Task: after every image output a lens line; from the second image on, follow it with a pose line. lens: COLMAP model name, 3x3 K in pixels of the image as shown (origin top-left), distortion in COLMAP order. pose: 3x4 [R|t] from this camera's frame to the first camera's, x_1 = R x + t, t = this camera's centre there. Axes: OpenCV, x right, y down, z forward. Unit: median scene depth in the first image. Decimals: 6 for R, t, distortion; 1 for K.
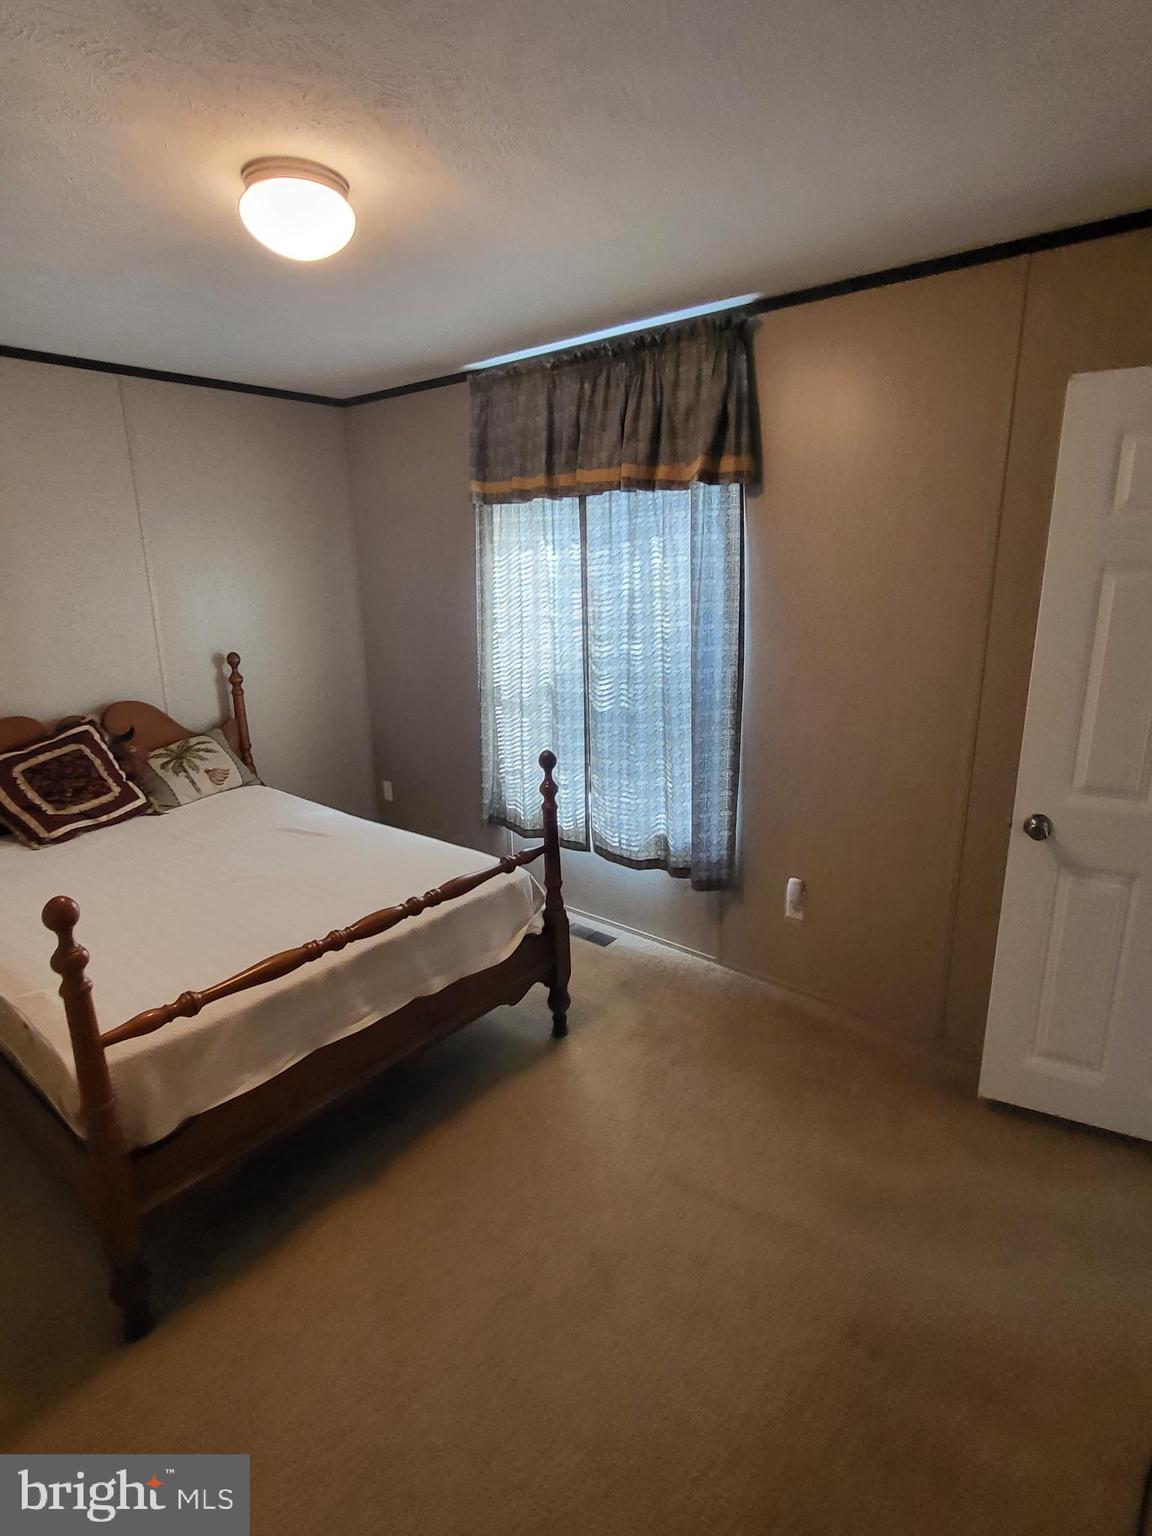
lens RADIAL K [[775.9, 0, 578.3], [0, 775.9, 768.7], [0, 0, 1]] dist [-0.002134, -0.000707]
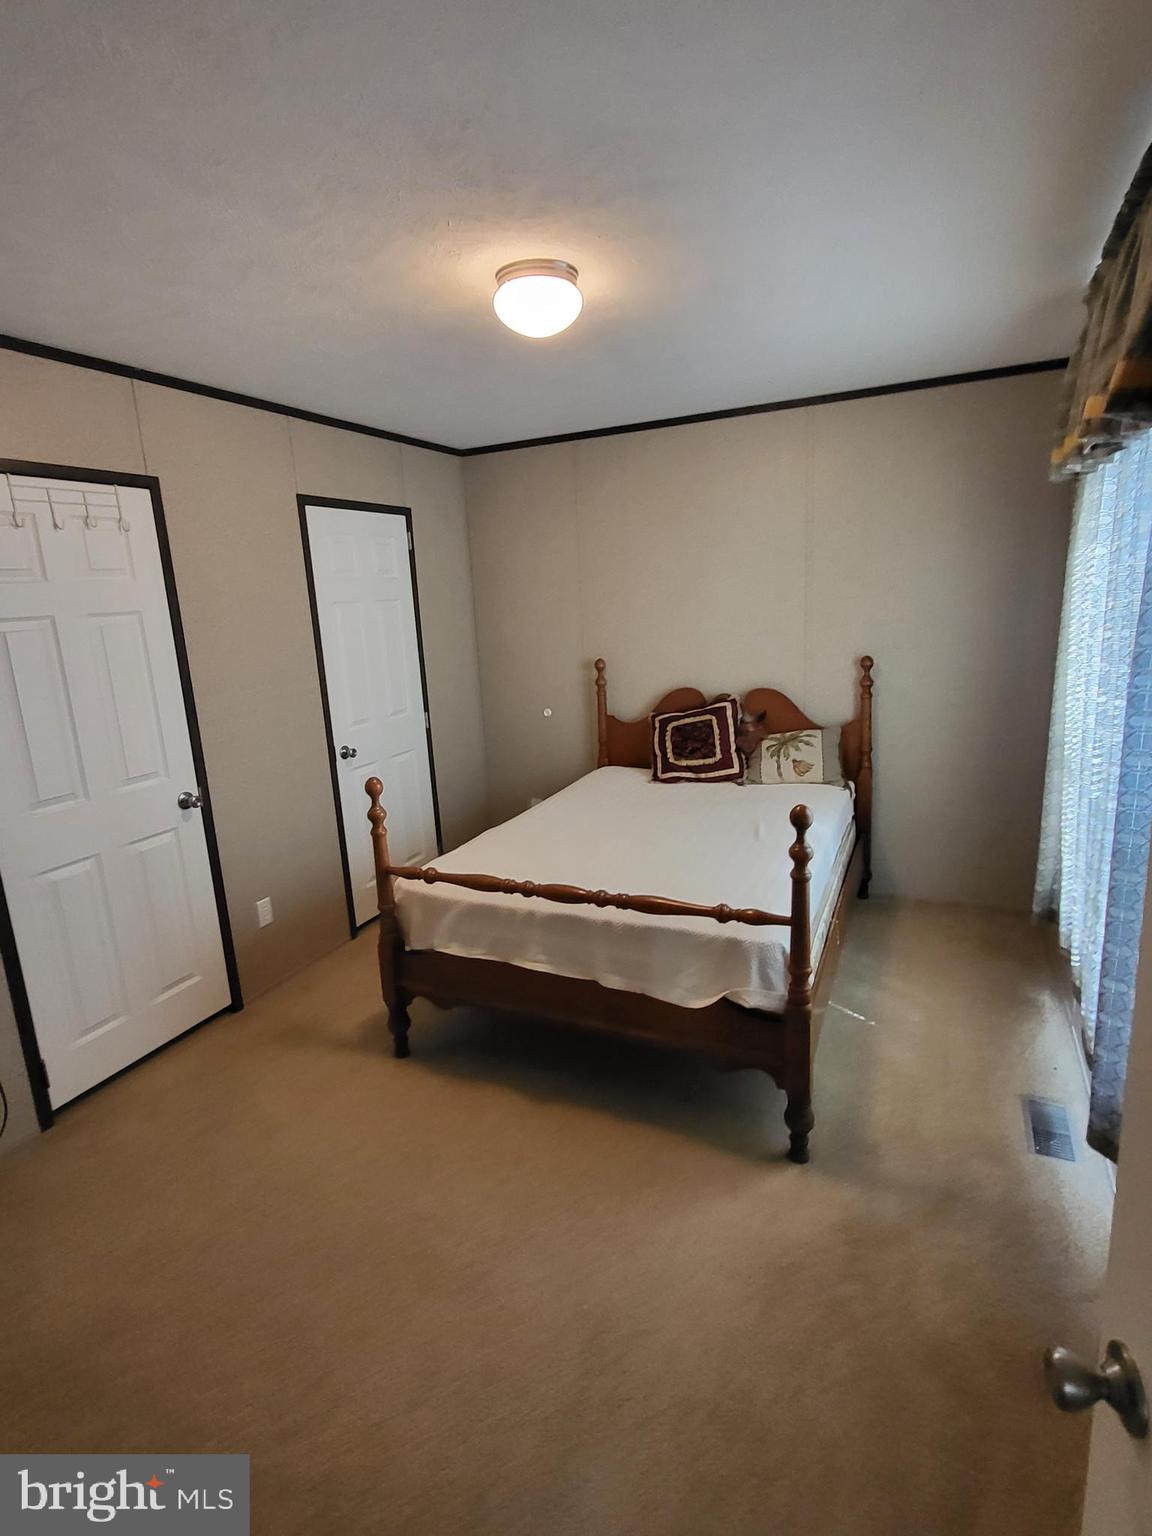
lens RADIAL K [[775.9, 0, 579.1], [0, 775.9, 758.3], [0, 0, 1]] dist [-0.002134, -0.000707]
pose [[0.243634, 0.210993, -0.946638, 0.539832], [-0.207943, 0.964715, 0.161505, -0.127177], [0.947313, 0.157498, 0.278912, 0.450748]]
